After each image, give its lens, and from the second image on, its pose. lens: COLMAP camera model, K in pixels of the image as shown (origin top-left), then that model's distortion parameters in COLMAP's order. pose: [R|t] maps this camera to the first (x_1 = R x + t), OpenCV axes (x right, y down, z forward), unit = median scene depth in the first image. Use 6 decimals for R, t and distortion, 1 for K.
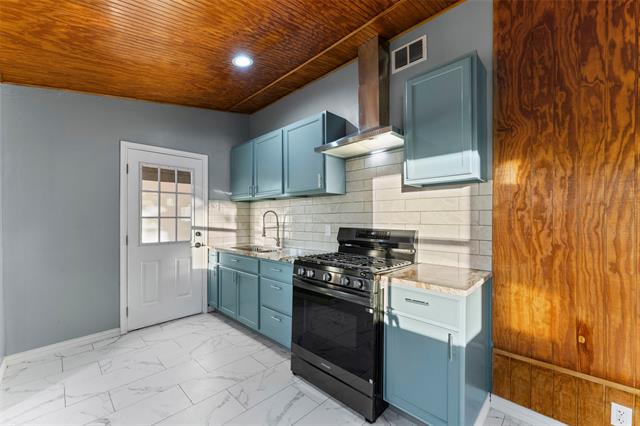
lens RADIAL K [[255.6, 0, 317.5], [0, 255.6, 218.9], [0, 0, 1]] dist [-0.000979, 0.000318]
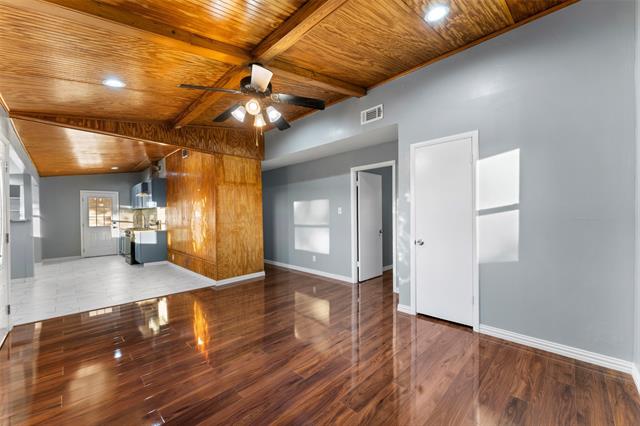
lens RADIAL K [[255.6, 0, 316.2], [0, 255.6, 214.8], [0, 0, 1]] dist [-0.000979, 0.000318]
pose [[0.999630, -0.009462, -0.025483, 1.304194], [0.009583, 0.999943, 0.004637, -0.014057], [0.025438, -0.004880, 0.999664, -1.206965]]
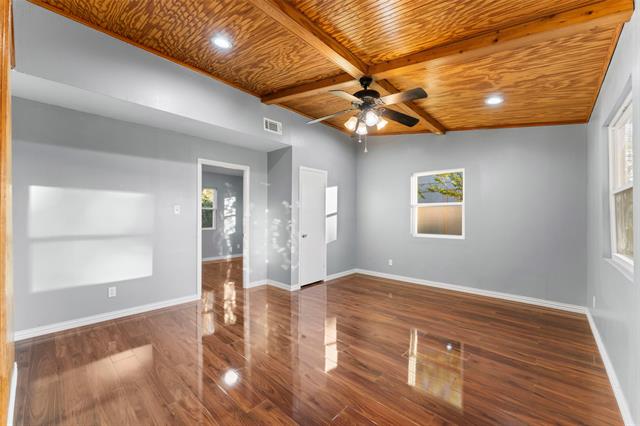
lens RADIAL K [[255.6, 0, 316.9], [0, 255.6, 218.6], [0, 0, 1]] dist [-0.000979, 0.000318]
pose [[-0.024355, -0.001755, 0.999702, 0.225570], [-0.005379, 0.999984, 0.001625, 0.001164], [-0.999689, -0.005338, -0.024364, -0.220657]]
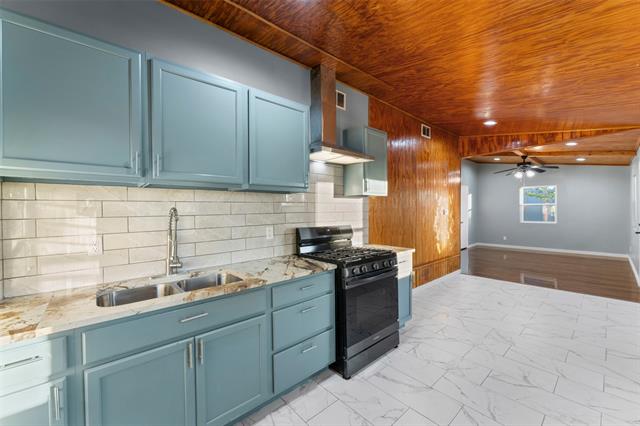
lens RADIAL K [[255.6, 0, 316.3], [0, 255.6, 212.7], [0, 0, 1]] dist [-0.000979, 0.000318]
pose [[0.086144, -0.013119, 0.996196, -1.166304], [0.008189, 0.999889, 0.012460, -0.048074], [-0.996249, 0.007084, 0.086242, 1.125360]]
